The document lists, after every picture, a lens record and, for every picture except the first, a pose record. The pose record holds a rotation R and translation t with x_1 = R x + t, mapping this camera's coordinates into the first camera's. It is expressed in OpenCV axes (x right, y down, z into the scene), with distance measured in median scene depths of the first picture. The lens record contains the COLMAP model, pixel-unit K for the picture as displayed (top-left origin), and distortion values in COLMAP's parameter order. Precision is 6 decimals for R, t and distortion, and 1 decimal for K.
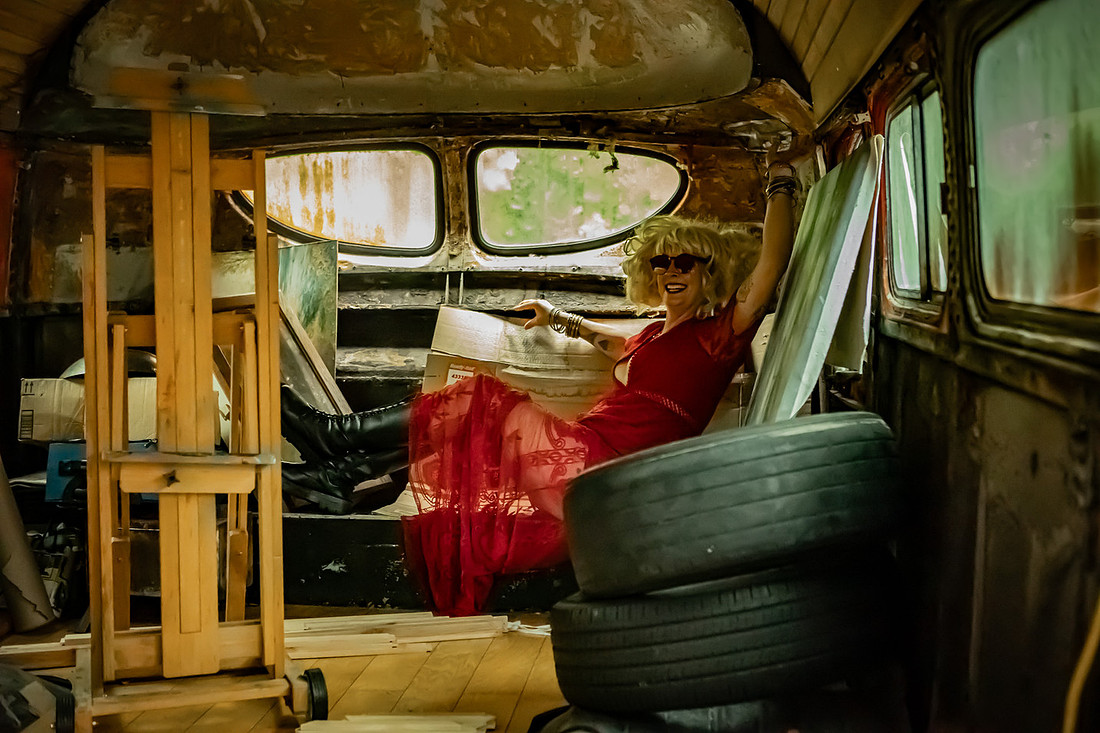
lens RADIAL K [[1346.1, 0, 550.0], [0, 1346.1, 366.5], [0, 0, 1]] dist [-0.002180, -0.001782]
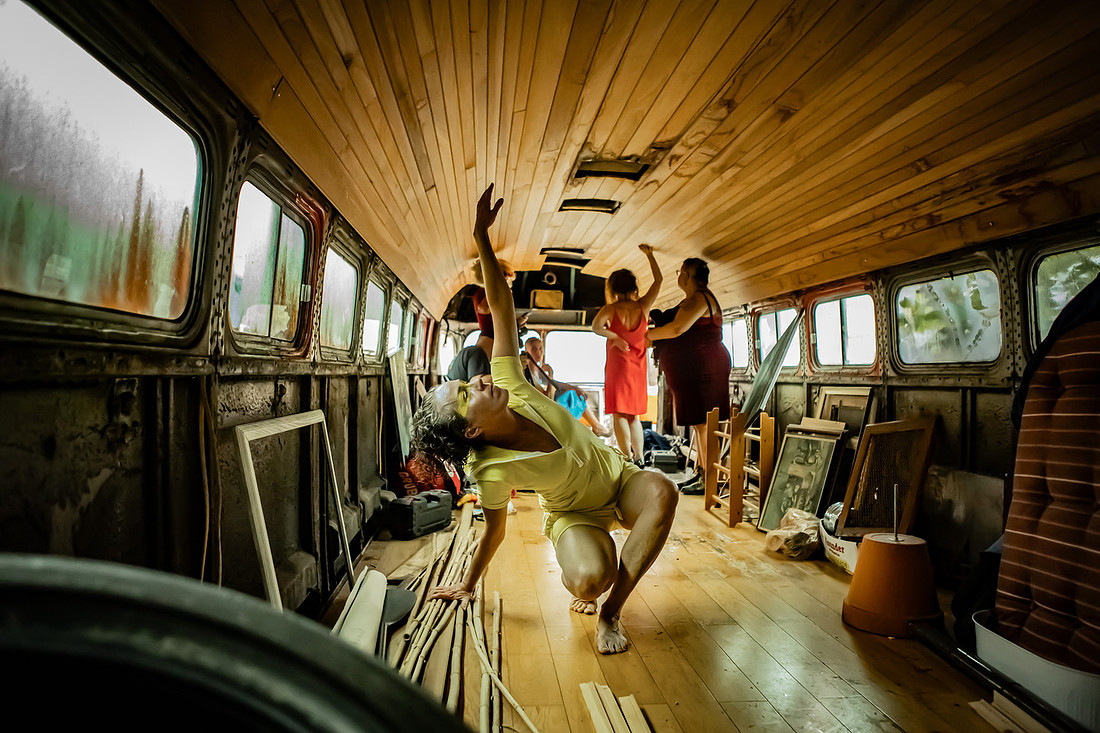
lens RADIAL K [[776.9, 0, 550.0], [0, 776.9, 366.5], [0, 0, 1]] dist [-0.131277, 0.106783]
pose [[-0.980978, -0.023233, -0.192722, 0.031018], [-0.036365, 0.997230, 0.064885, -0.018785], [0.190681, 0.070659, -0.979106, 0.651382]]
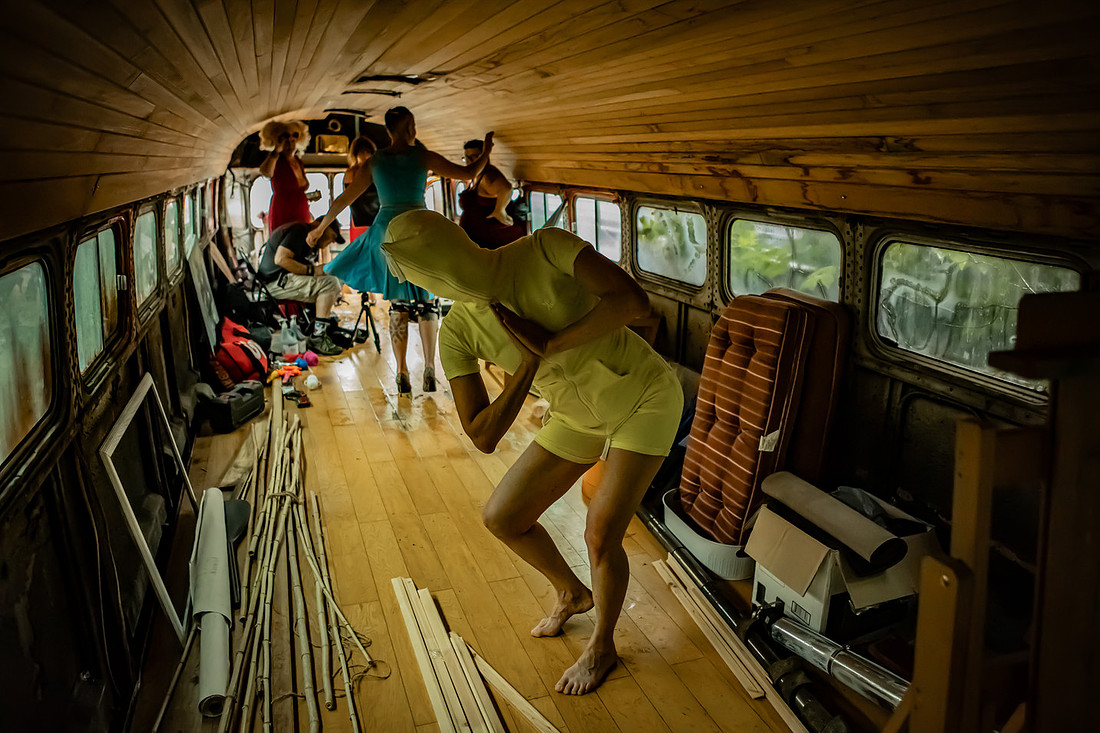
lens RADIAL K [[745.9, 0, 550.0], [0, 745.9, 366.5], [0, 0, 1]] dist [-0.074255, 0.004921]
pose [[-0.892956, 0.098782, -0.439172, 0.054392], [-0.056195, 0.943531, 0.326485, -0.176153], [0.446623, 0.316215, -0.836980, 0.738904]]
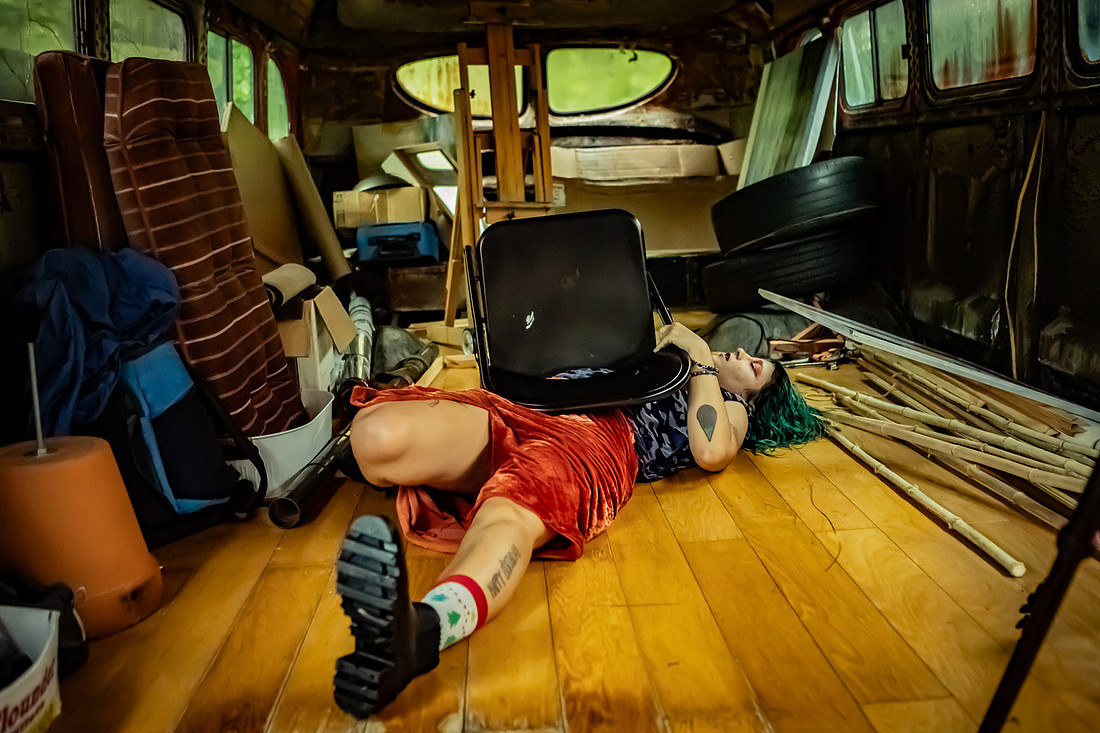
lens RADIAL K [[1093.6, 0, 552.5], [0, 1093.6, 378.9], [0, 0, 1]] dist [-0.101167, 0.131633]
pose [[0.985313, -0.078326, 0.151733, -0.295053], [0.060633, 0.991171, 0.117914, 0.082622], [-0.159629, -0.106982, 0.981363, -0.356112]]
